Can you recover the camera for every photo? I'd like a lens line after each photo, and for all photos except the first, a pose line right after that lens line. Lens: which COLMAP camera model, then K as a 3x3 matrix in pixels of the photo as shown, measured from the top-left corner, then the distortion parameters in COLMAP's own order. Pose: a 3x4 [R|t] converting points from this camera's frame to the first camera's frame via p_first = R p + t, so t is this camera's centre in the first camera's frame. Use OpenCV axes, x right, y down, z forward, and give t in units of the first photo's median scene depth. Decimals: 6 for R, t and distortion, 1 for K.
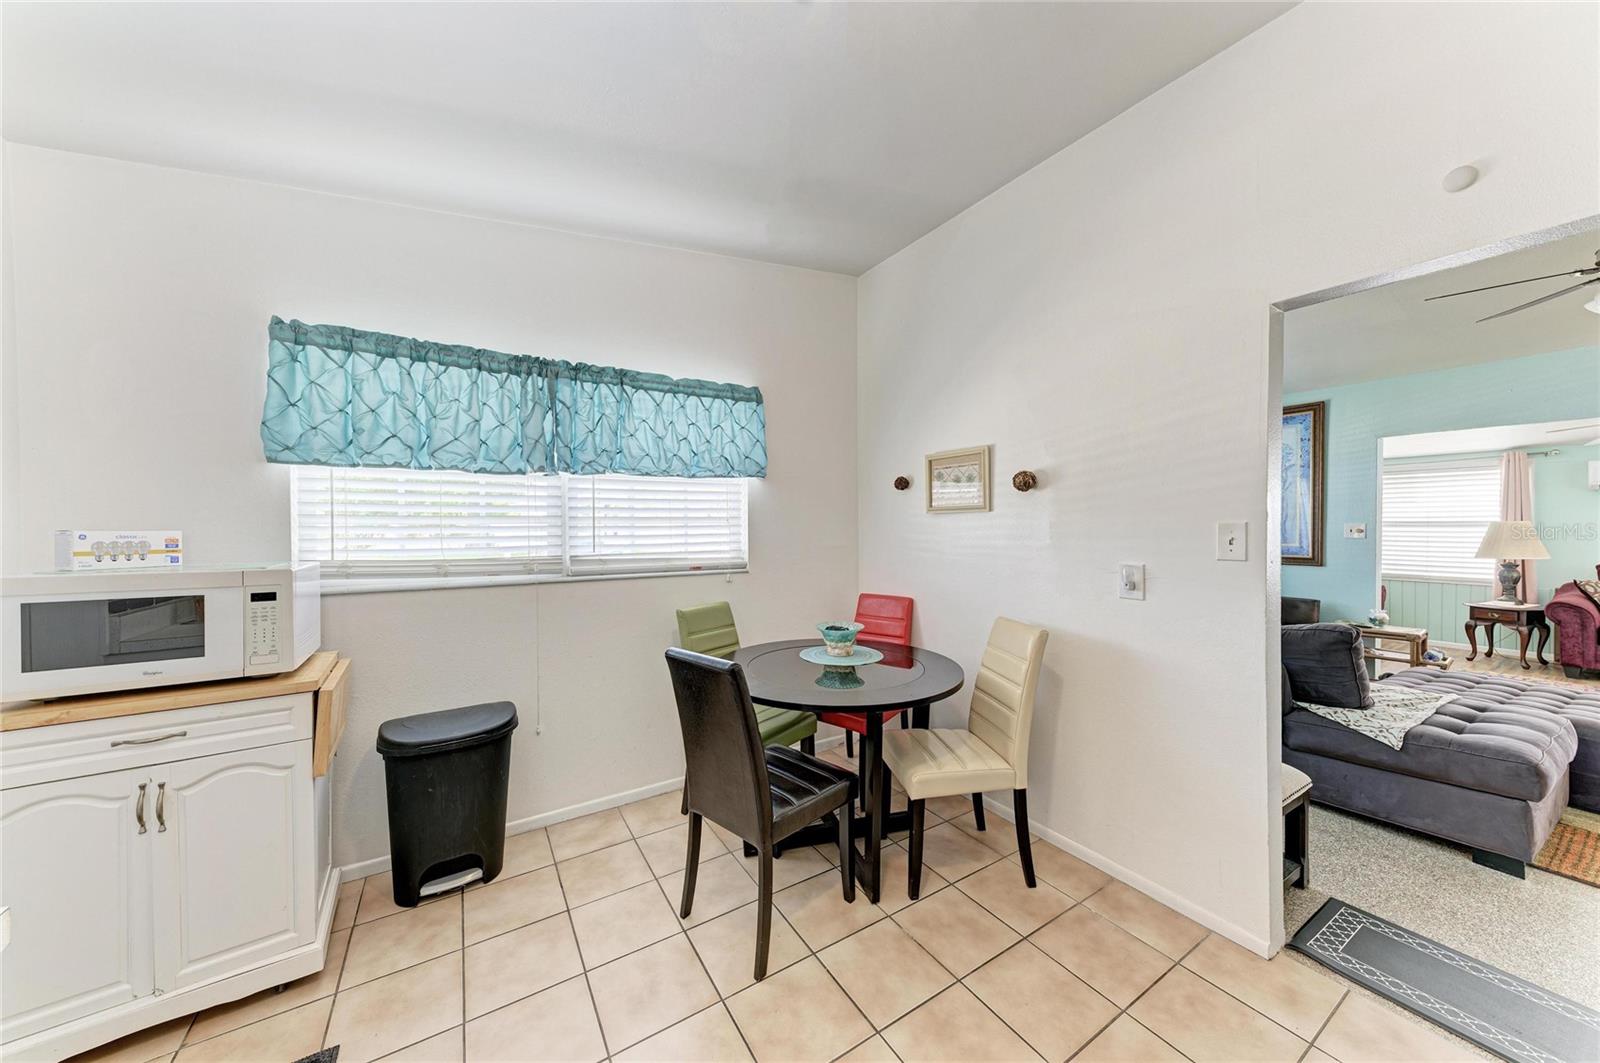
lens RADIAL K [[527.4, 0, 775.4], [0, 527.4, 527.7], [0, 0, 1]] dist [0.011920, 0.000019]
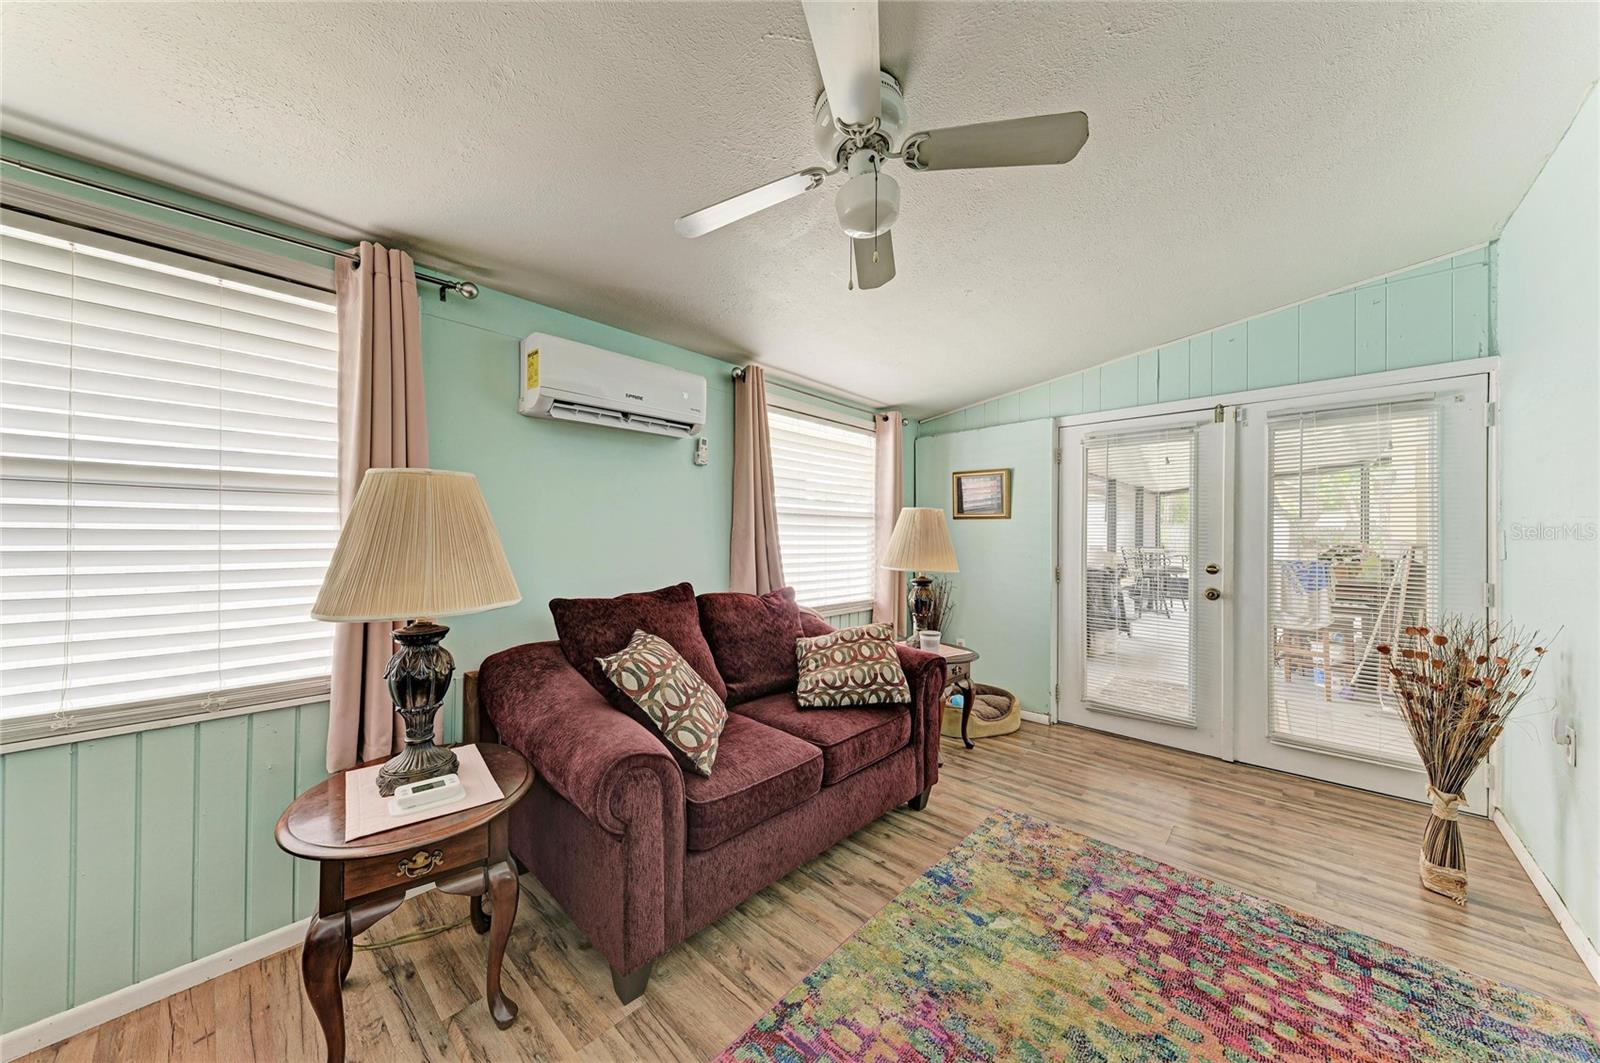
lens RADIAL K [[544.0, 0, 802.3], [0, 544.0, 537.7], [0, 0, 1]] dist [0.008477, -0.000266]
pose [[-0.277162, 0.002638, 0.960820, 2.432101], [-0.000607, 0.999996, -0.002921, 0.049483], [-0.960823, -0.001393, -0.277159, 2.073237]]
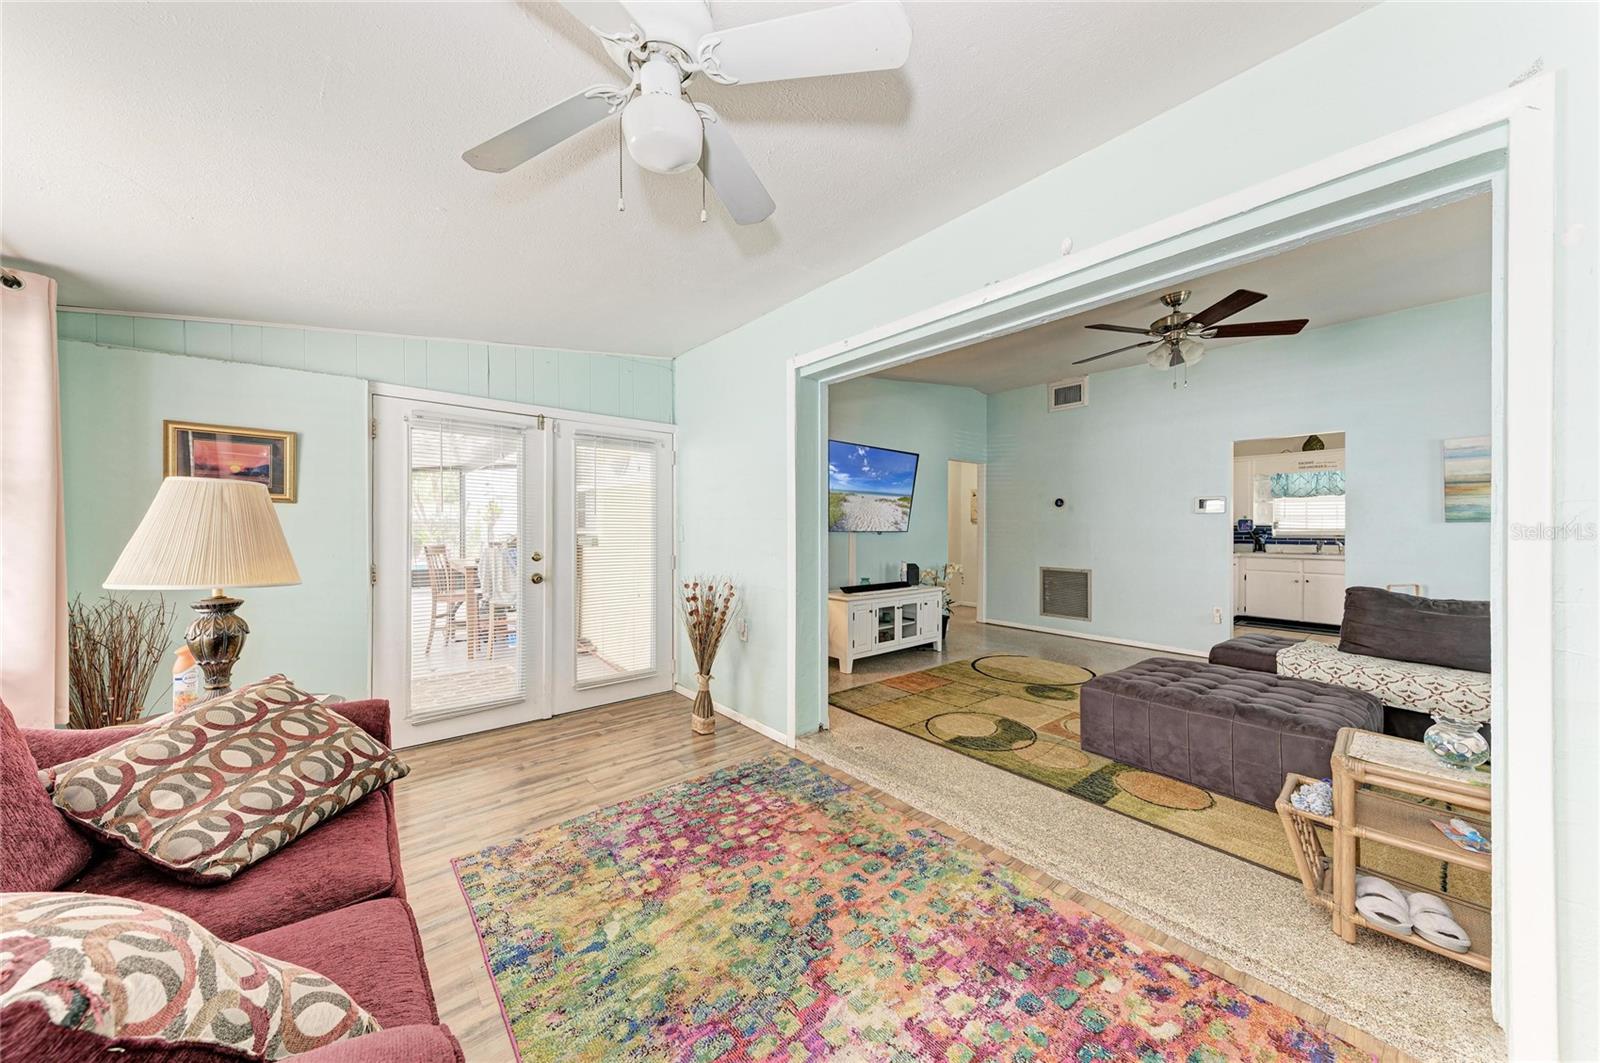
lens RADIAL K [[538.2, 0, 803.4], [0, 538.2, 535.4], [0, 0, 1]] dist [0.026884, -0.007788]
pose [[-0.986536, 0.004415, -0.163486, 2.949298], [0.002387, 0.999918, 0.012598, 0.044447], [0.163528, 0.012038, -0.986465, 2.355730]]
